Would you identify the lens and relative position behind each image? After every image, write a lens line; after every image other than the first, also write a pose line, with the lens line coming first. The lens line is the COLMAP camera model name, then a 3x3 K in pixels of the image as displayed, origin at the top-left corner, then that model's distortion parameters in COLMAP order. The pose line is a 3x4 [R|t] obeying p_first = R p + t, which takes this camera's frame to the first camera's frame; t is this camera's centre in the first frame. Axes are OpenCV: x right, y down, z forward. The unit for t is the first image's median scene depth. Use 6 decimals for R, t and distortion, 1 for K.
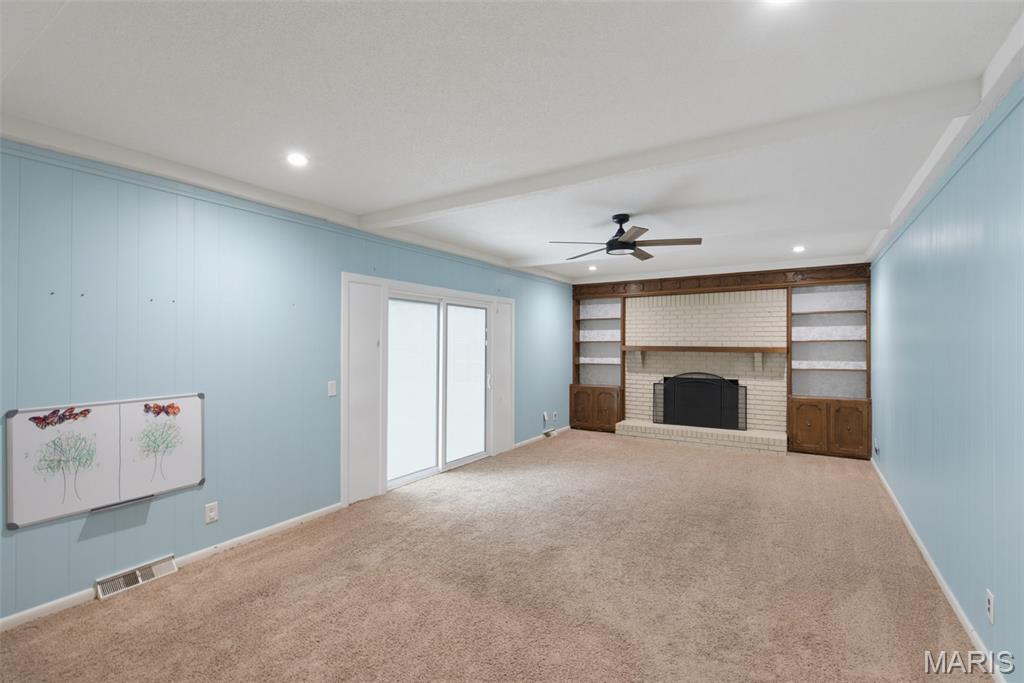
lens RADIAL K [[468.2, 0, 506.4], [0, 468.2, 345.1], [0, 0, 1]] dist [-0.005923, 0.001669]
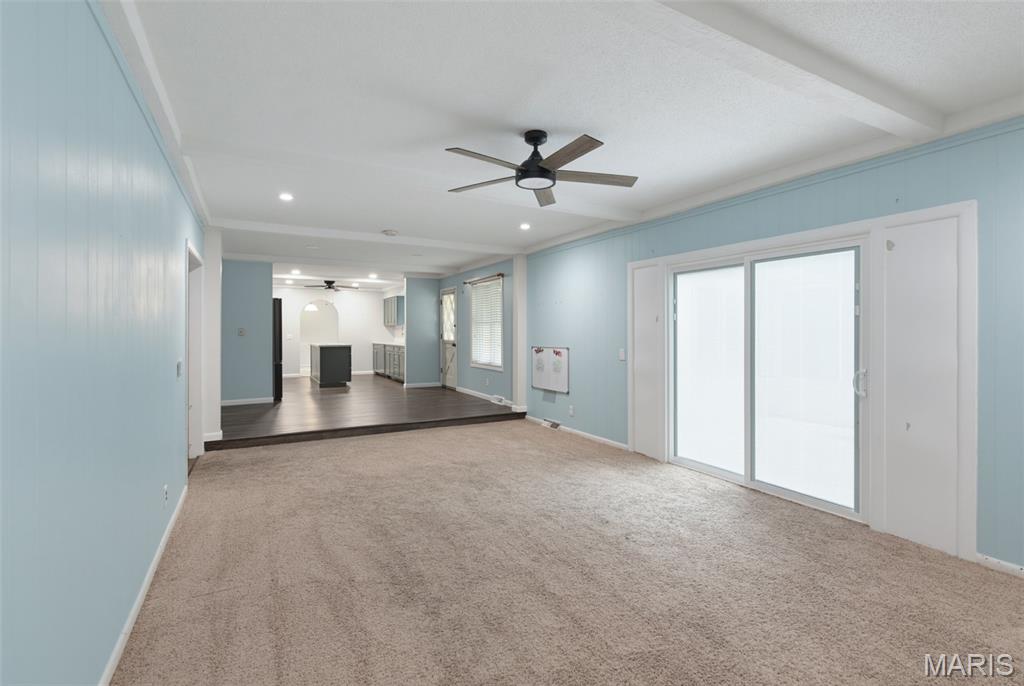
lens RADIAL K [[468.2, 0, 514.2], [0, 468.2, 338.5], [0, 0, 1]] dist [-0.005923, 0.001669]
pose [[-0.473290, 0.005909, -0.880887, 0.557748], [-0.006344, 0.999929, 0.010116, 0.022431], [0.880884, 0.010376, -0.473219, 0.816633]]
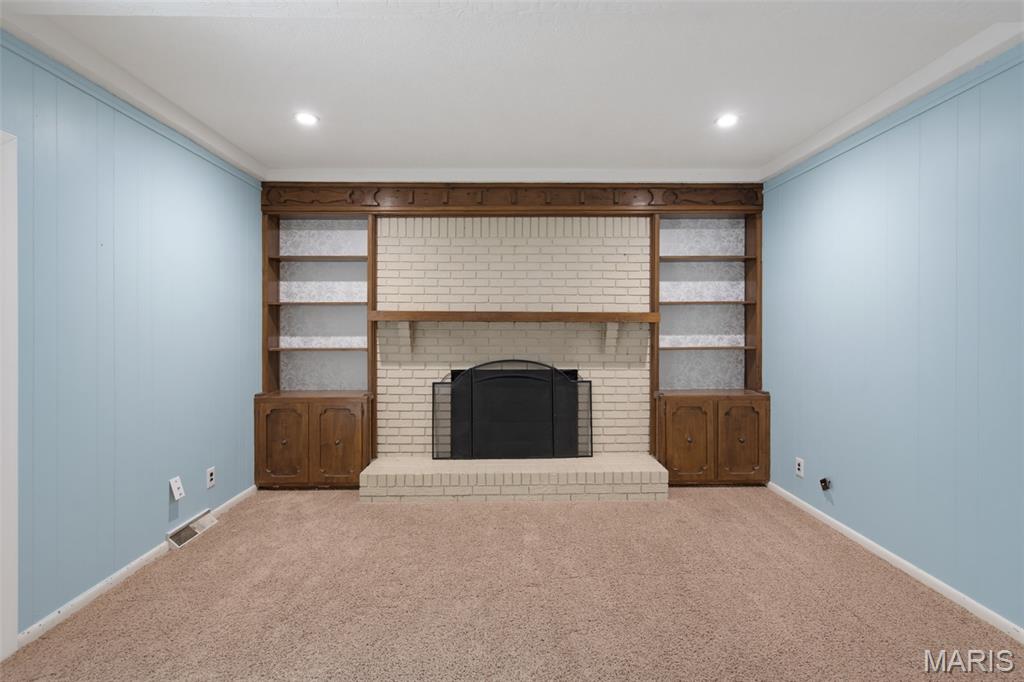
lens RADIAL K [[468.2, 0, 518.5], [0, 468.2, 321.2], [0, 0, 1]] dist [-0.005923, 0.001669]
pose [[0.827766, -0.001371, 0.561072, 0.110426], [0.003025, 0.999993, -0.002019, 0.015262], [-0.561066, 0.003369, 0.827764, 0.564619]]
